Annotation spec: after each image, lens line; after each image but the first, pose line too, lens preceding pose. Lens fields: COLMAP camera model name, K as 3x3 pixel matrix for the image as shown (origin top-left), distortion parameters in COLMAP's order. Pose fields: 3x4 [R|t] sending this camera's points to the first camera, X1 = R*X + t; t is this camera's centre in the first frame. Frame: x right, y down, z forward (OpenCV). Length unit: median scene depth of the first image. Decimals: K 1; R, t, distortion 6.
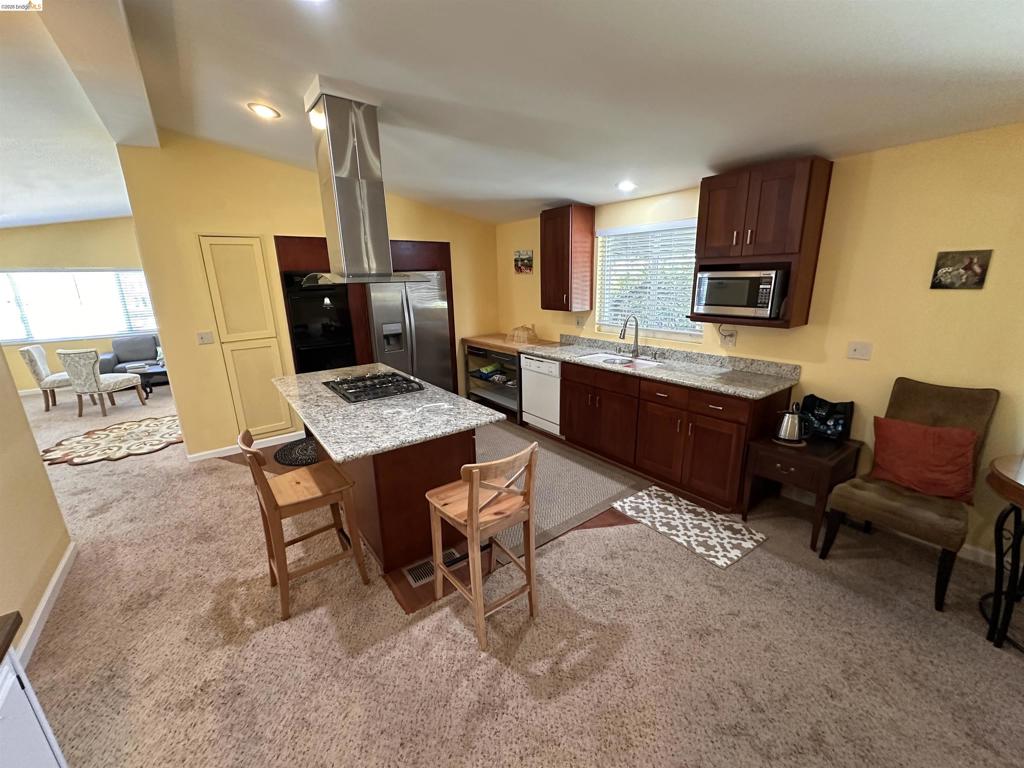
lens RADIAL K [[408.7, 0, 510.8], [0, 408.7, 384.8], [0, 0, 1]] dist [-0.004322, 0.000960]
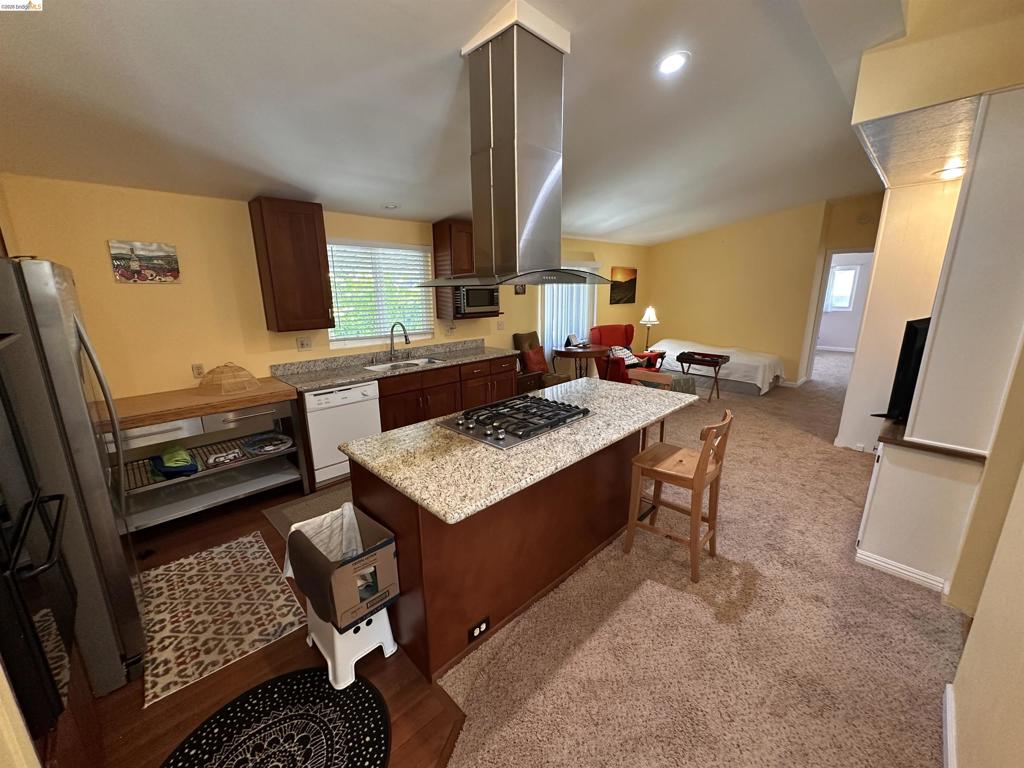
lens RADIAL K [[408.7, 0, 510.8], [0, 408.7, 384.8], [0, 0, 1]] dist [-0.004322, 0.000960]
pose [[-0.134273, -0.205643, 0.969372, -0.785003], [0.266600, 0.934666, 0.235209, -0.177251], [-0.954408, 0.290016, -0.070676, 0.768496]]
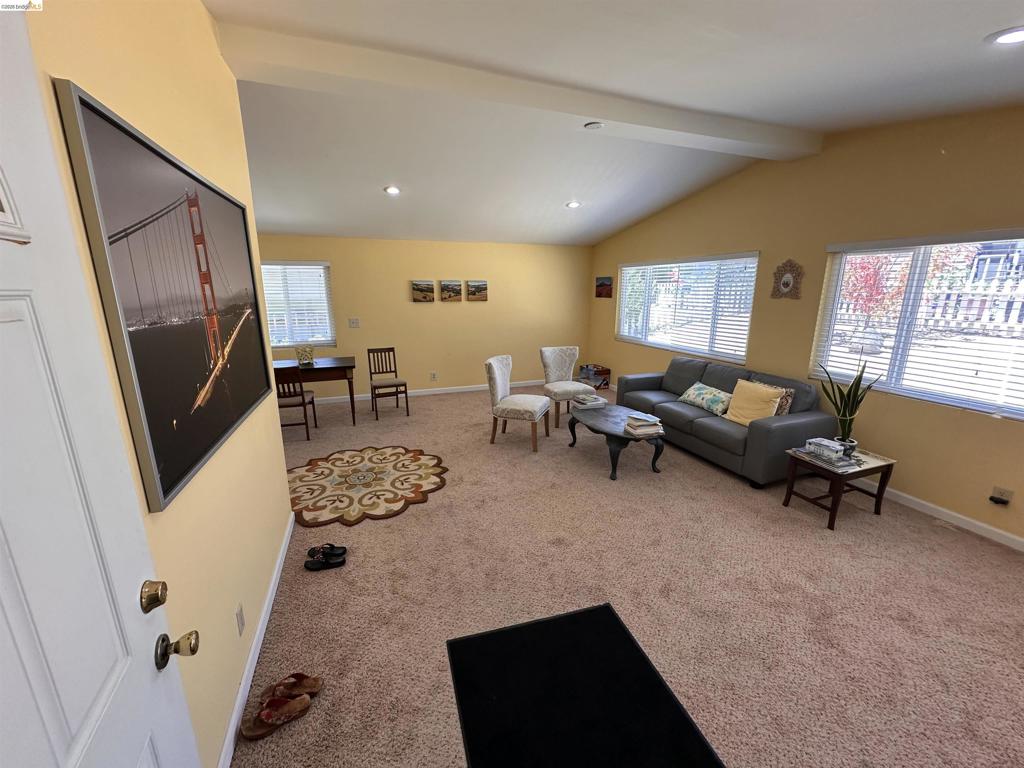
lens RADIAL K [[408.7, 0, 510.8], [0, 408.7, 384.8], [0, 0, 1]] dist [-0.004322, 0.000960]
pose [[-0.281633, 0.245206, -0.927662, -0.374365], [-0.235333, 0.919615, 0.314525, -0.390111], [0.930216, 0.306890, -0.201289, 1.544636]]
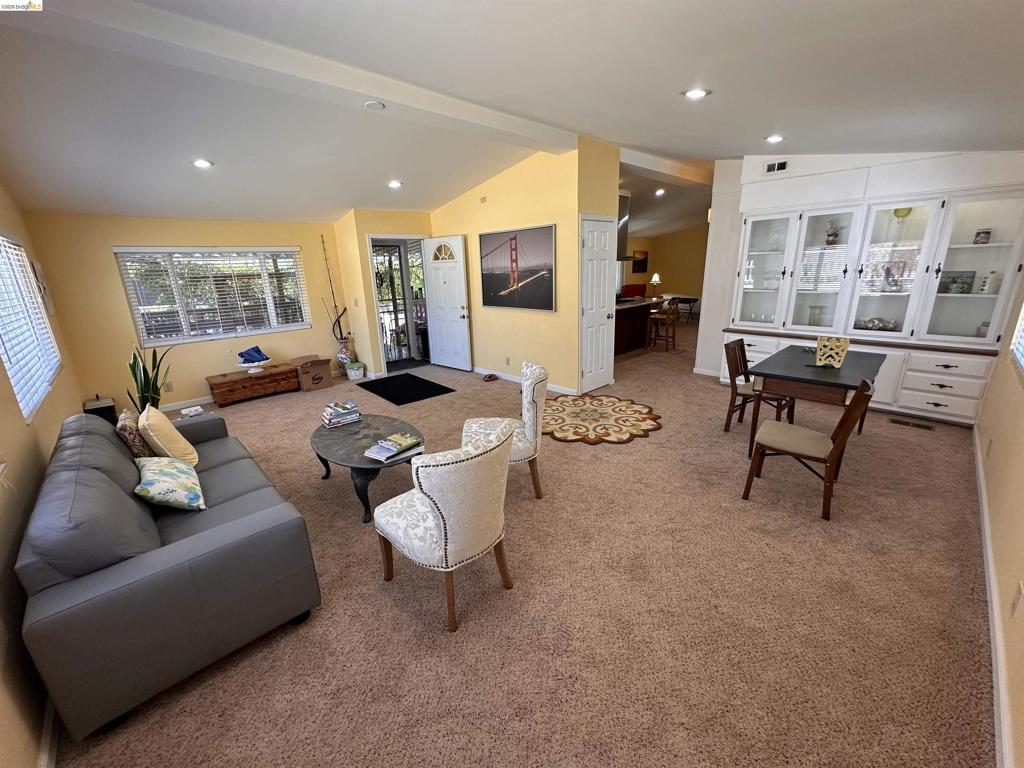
lens RADIAL K [[408.7, 0, 510.8], [0, 408.7, 384.8], [0, 0, 1]] dist [-0.004322, 0.000960]
pose [[-0.117370, -0.245969, 0.962145, -2.044322], [0.286876, 0.919140, 0.269971, -0.284216], [-0.950750, 0.307703, -0.037317, 1.346735]]
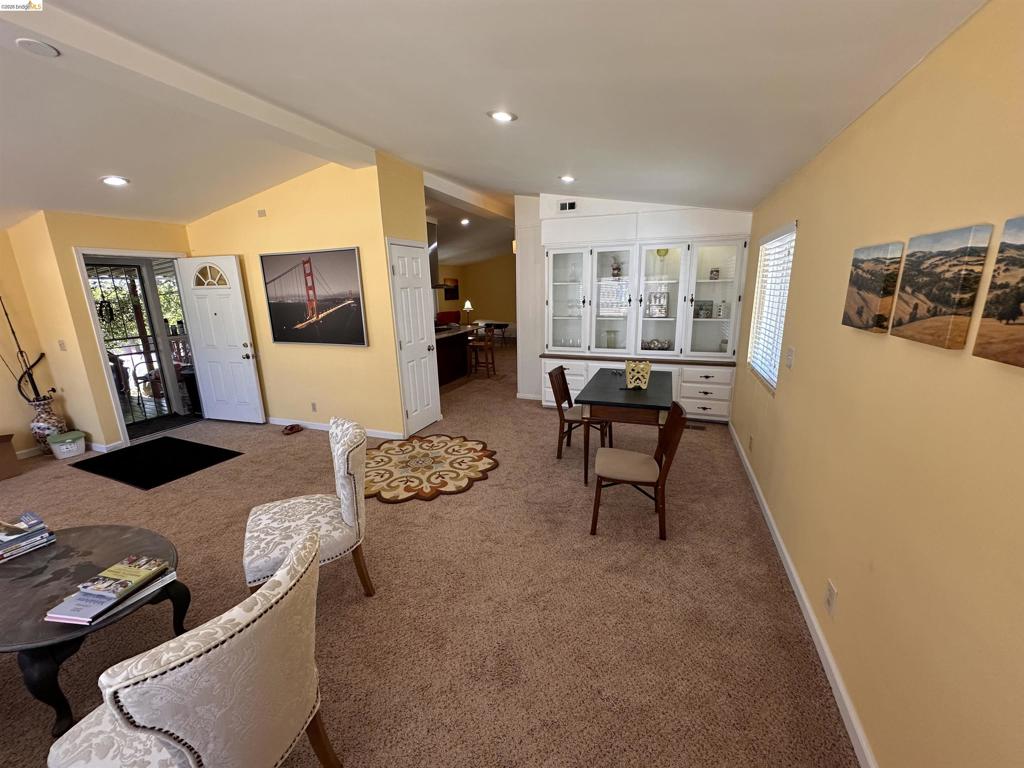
lens RADIAL K [[408.7, 0, 510.8], [0, 408.7, 384.8], [0, 0, 1]] dist [-0.004322, 0.000960]
pose [[-0.530663, -0.157780, 0.832768, -1.922303], [0.251690, 0.908868, 0.332582, -0.285843], [-0.809351, 0.386088, -0.442591, 1.314526]]
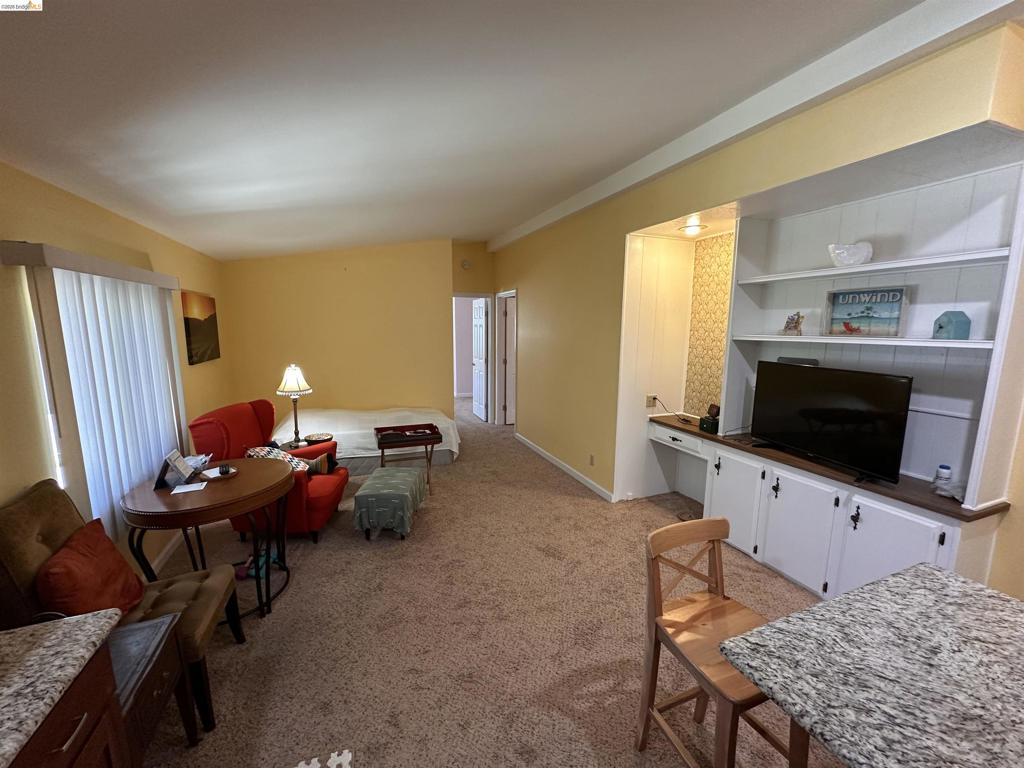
lens RADIAL K [[408.7, 0, 510.8], [0, 408.7, 384.8], [0, 0, 1]] dist [-0.004322, 0.000960]
pose [[-0.965940, -0.017224, 0.258194, 0.054317], [0.085434, 0.920605, 0.381034, -0.205140], [-0.244258, 0.390115, -0.887777, 0.750351]]
